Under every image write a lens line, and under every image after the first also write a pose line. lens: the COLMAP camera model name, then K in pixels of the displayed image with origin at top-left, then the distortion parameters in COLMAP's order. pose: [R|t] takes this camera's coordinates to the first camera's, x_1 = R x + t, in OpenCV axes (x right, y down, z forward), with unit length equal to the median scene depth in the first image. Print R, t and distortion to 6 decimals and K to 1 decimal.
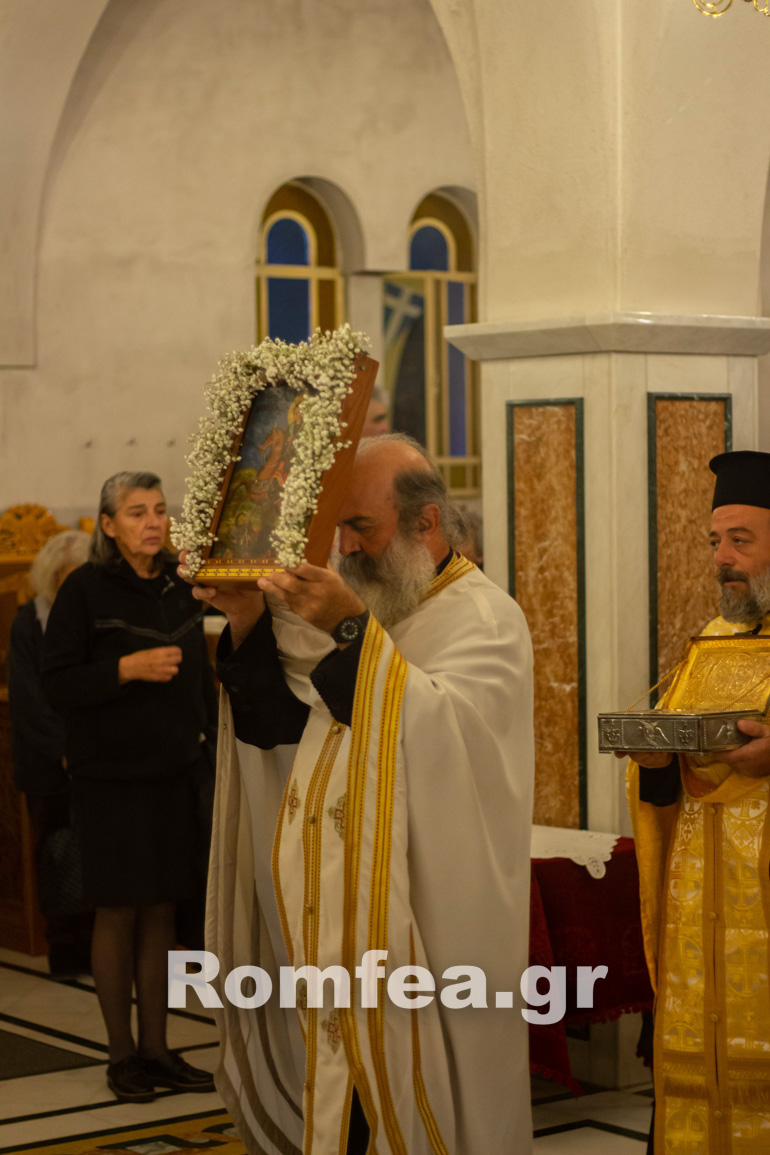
lens RADIAL K [[2682.5, 0, 385.0], [0, 2682.5, 577.5], [0, 0, 1]] dist [-0.065218, -0.275275]
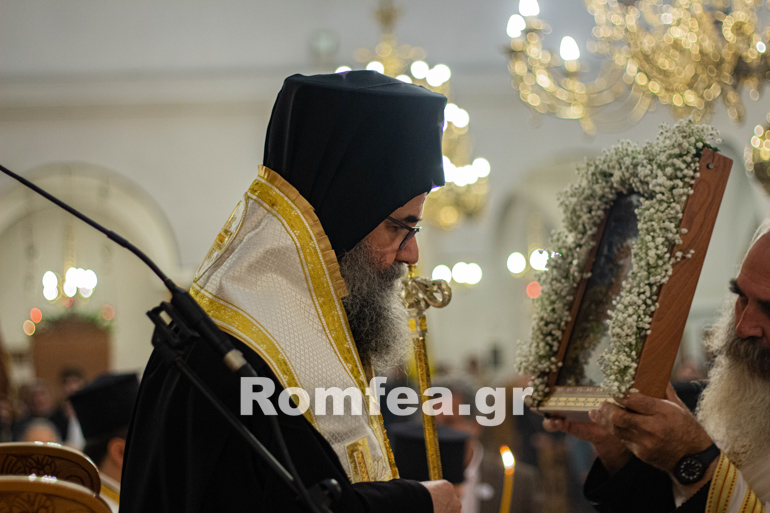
lens RADIAL K [[1788.3, 0, 385.0], [0, 1788.3, 256.5], [0, 0, 1]] dist [-0.065218, -0.275275]
pose [[0.940239, -0.017788, -0.340050, 0.088985], [-0.009143, 0.996956, -0.077432, -0.003521], [0.340392, 0.075914, 0.937214, 0.430735]]
